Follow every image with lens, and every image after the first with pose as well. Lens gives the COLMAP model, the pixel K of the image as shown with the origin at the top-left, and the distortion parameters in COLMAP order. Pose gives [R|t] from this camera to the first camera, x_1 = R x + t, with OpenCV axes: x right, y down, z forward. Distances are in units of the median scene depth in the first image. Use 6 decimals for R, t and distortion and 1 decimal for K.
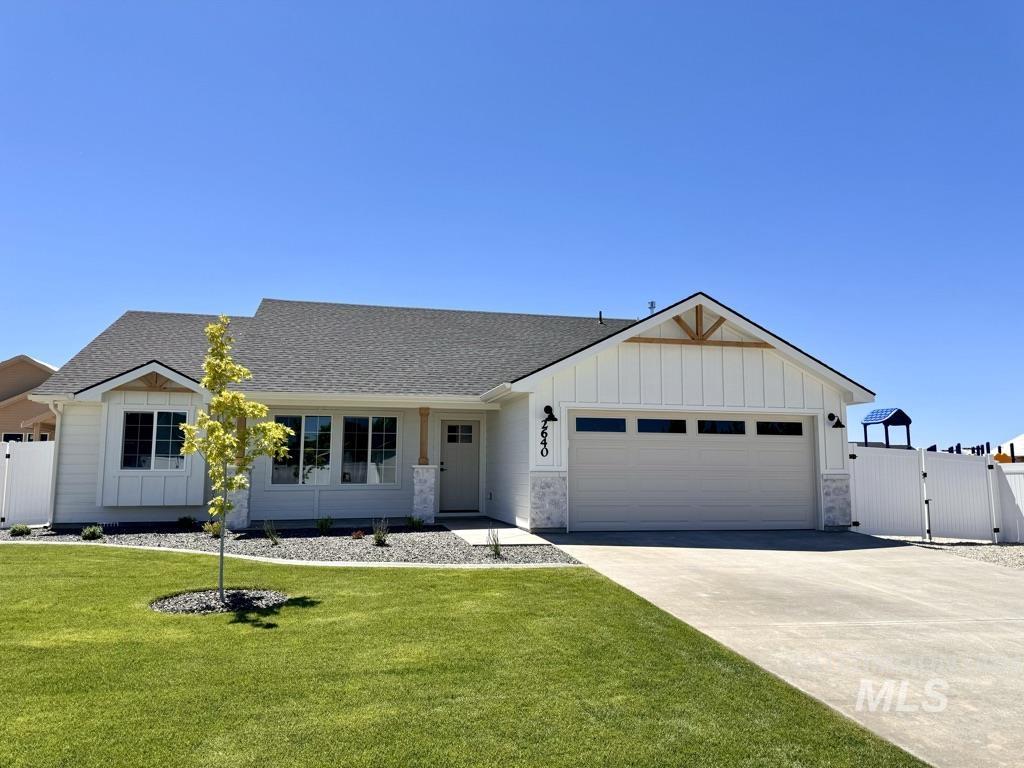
lens RADIAL K [[717.7, 0, 512.0], [0, 717.7, 384.0], [0, 0, 1]] dist [0.108535, -0.211948]
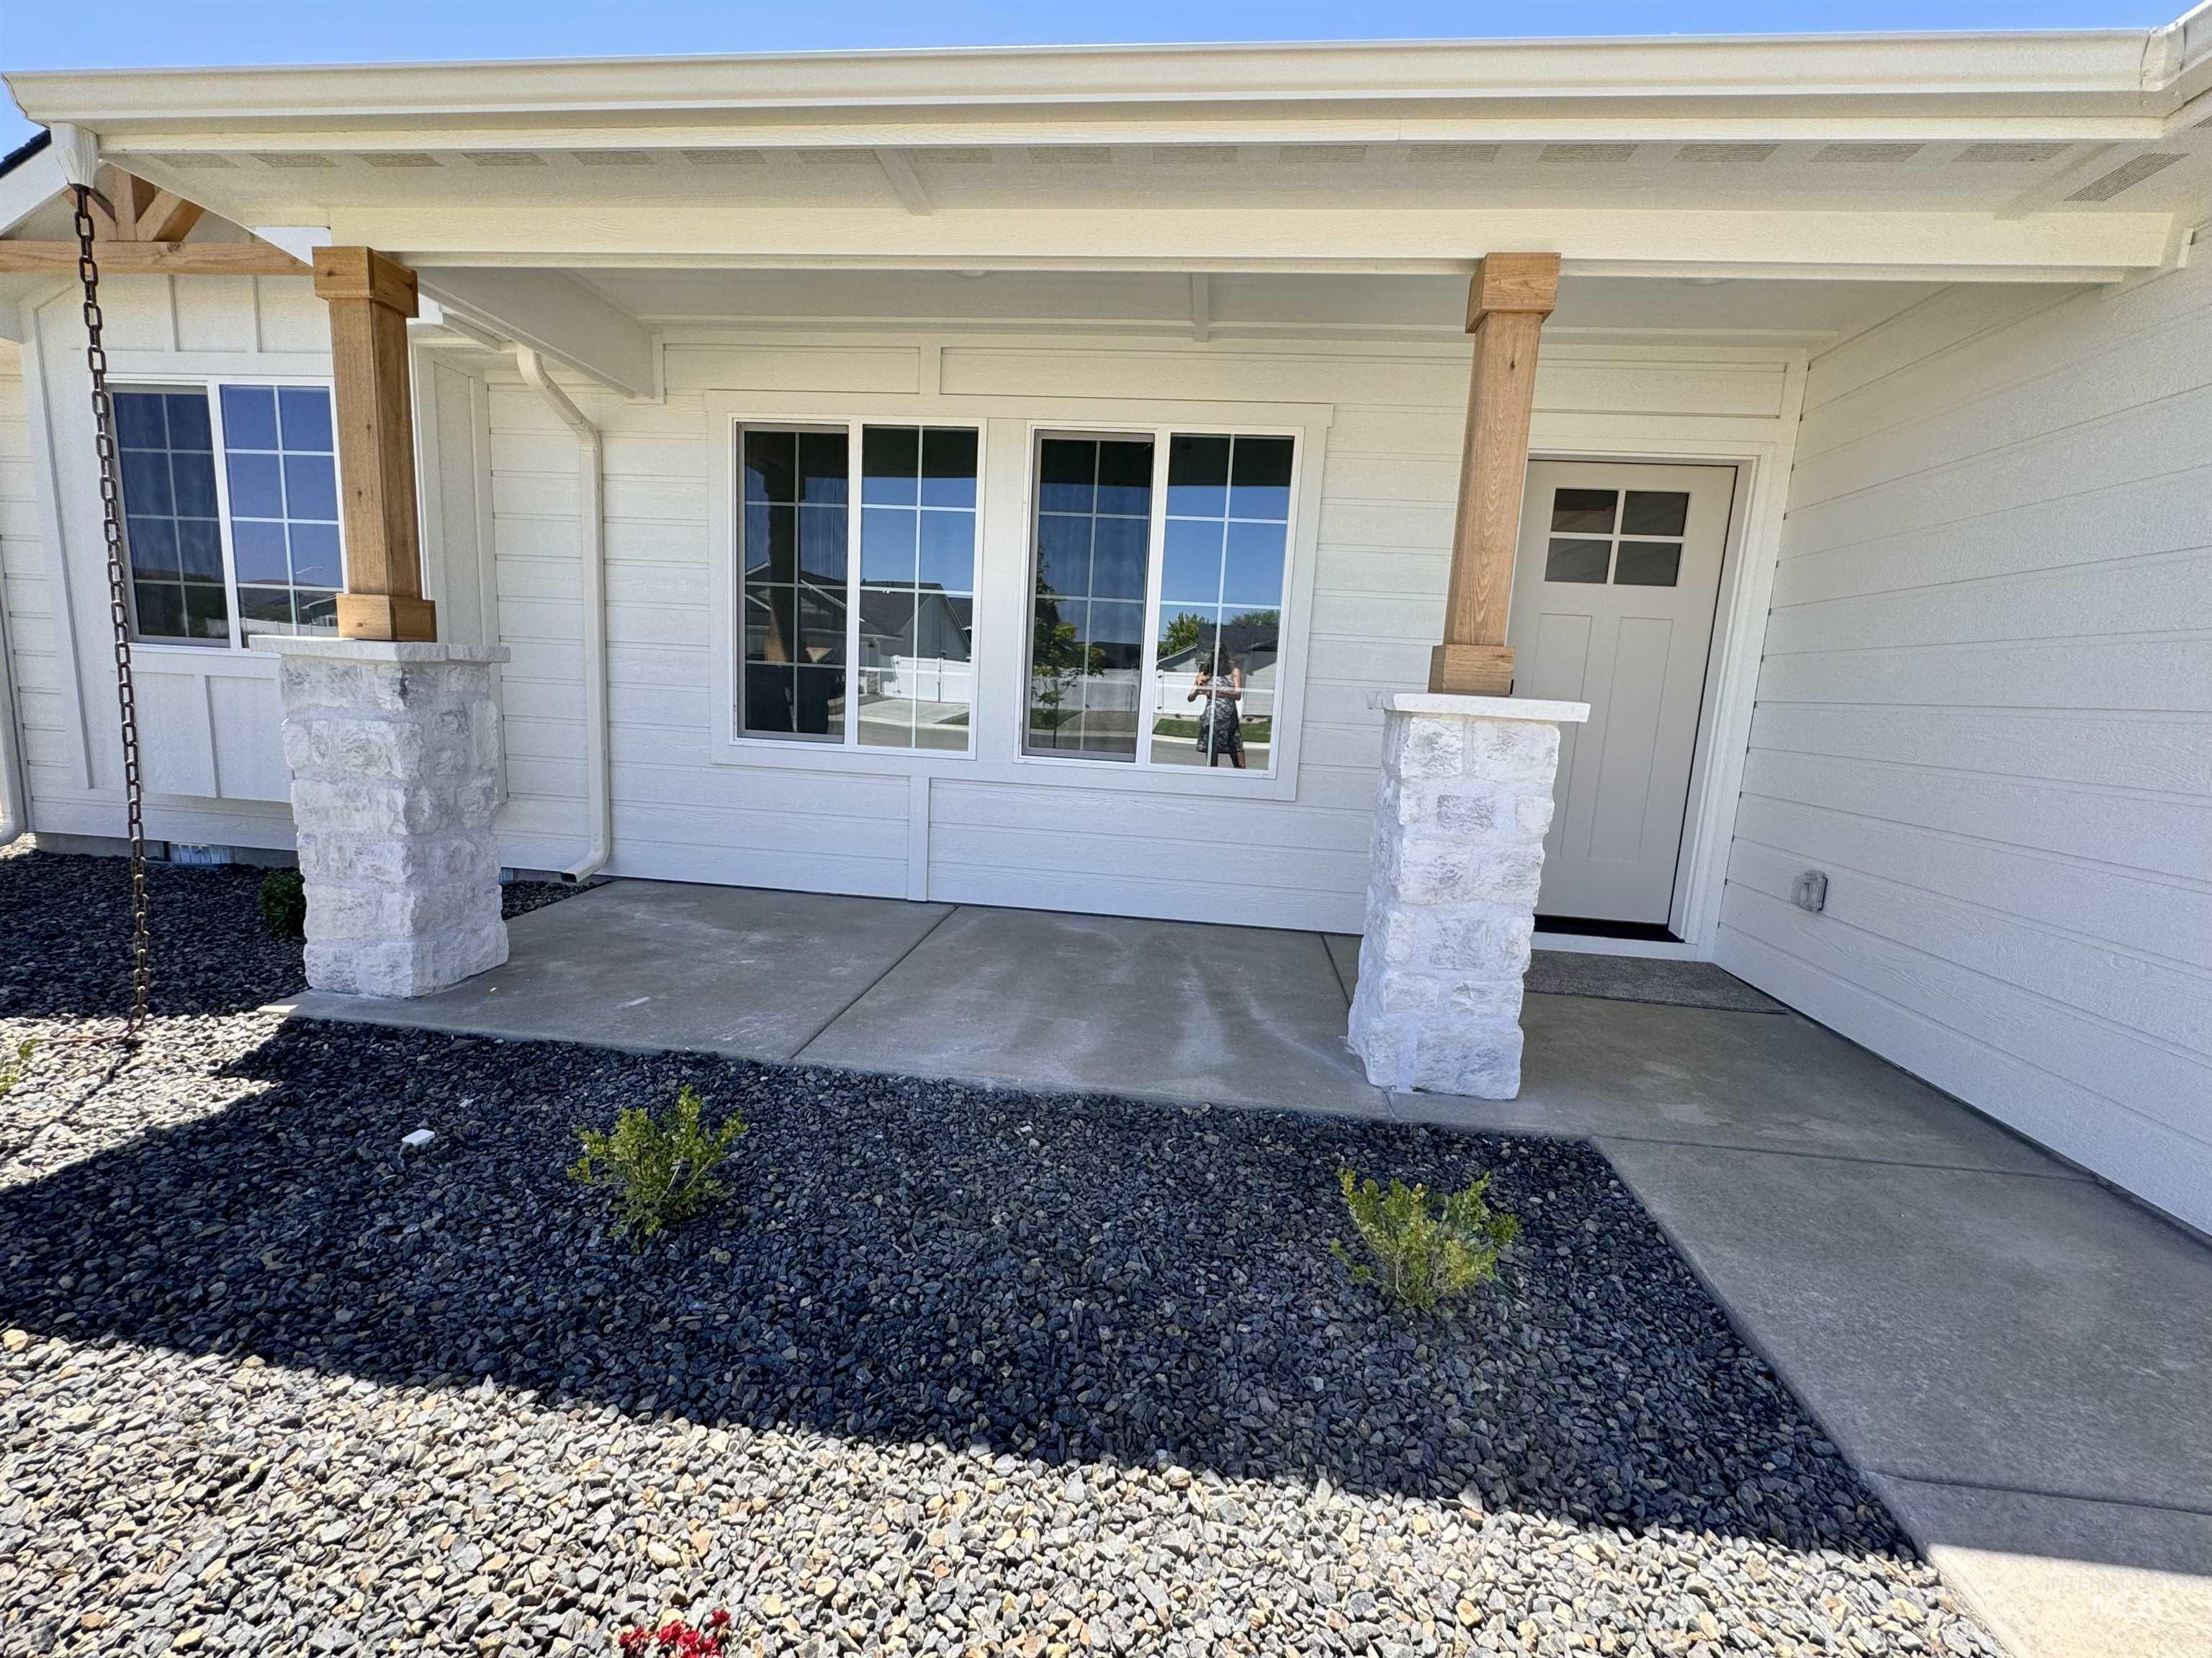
lens RADIAL K [[889.6, 0, 1099.6], [0, 889.6, 833.2], [0, 0, 1]] dist [-0.000794, 0.000079]
pose [[0.937863, 0.106033, -0.330408, -0.110109], [-0.008137, 0.958629, 0.284542, 0.075126], [0.346909, -0.264173, 0.899926, 0.679772]]
